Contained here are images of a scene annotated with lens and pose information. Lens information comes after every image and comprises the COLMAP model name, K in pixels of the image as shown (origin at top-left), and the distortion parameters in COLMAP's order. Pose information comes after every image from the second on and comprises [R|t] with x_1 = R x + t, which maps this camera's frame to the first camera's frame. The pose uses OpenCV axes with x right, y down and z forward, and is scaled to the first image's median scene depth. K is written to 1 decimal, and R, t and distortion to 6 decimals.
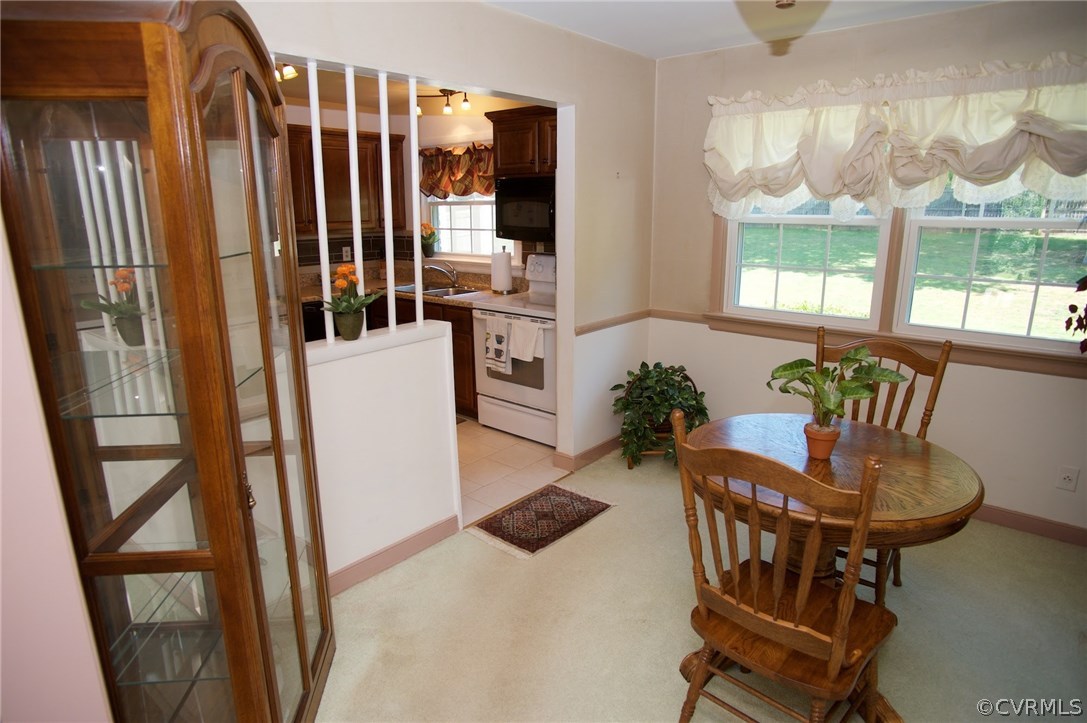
lens RADIAL K [[624.6, 0, 537.6], [0, 624.6, 358.2], [0, 0, 1]] dist [-0.054325, 0.015631]
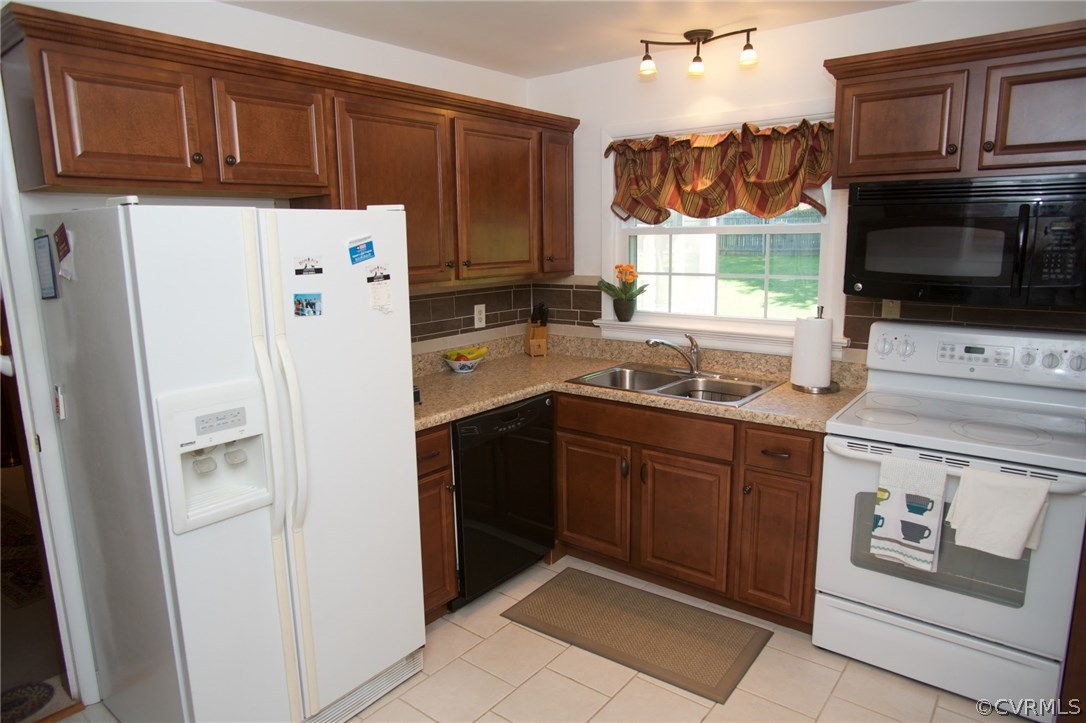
lens RADIAL K [[675.2, 0, 544.4], [0, 675.2, 366.7], [0, 0, 1]] dist [-0.052152, -0.002511]
pose [[0.998756, -0.021527, 0.044977, -0.317781], [0.023508, 0.998756, -0.043976, -0.103403], [-0.043975, 0.044979, 0.998020, 0.407211]]
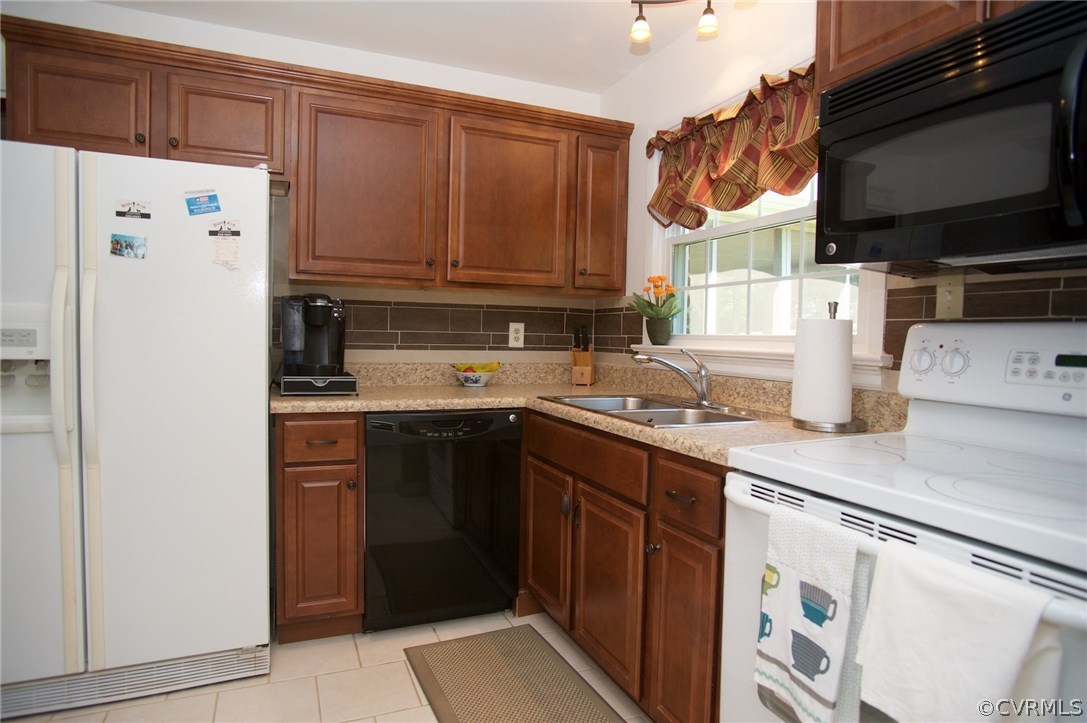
lens RADIAL K [[624.6, 0, 541.8], [0, 624.6, 365.3], [0, 0, 1]] dist [-0.054325, 0.015631]
pose [[0.900877, 0.042808, -0.431958, -0.048389], [-0.124670, 0.978715, -0.163014, -0.060335], [0.415786, 0.200708, 0.887039, 0.592494]]
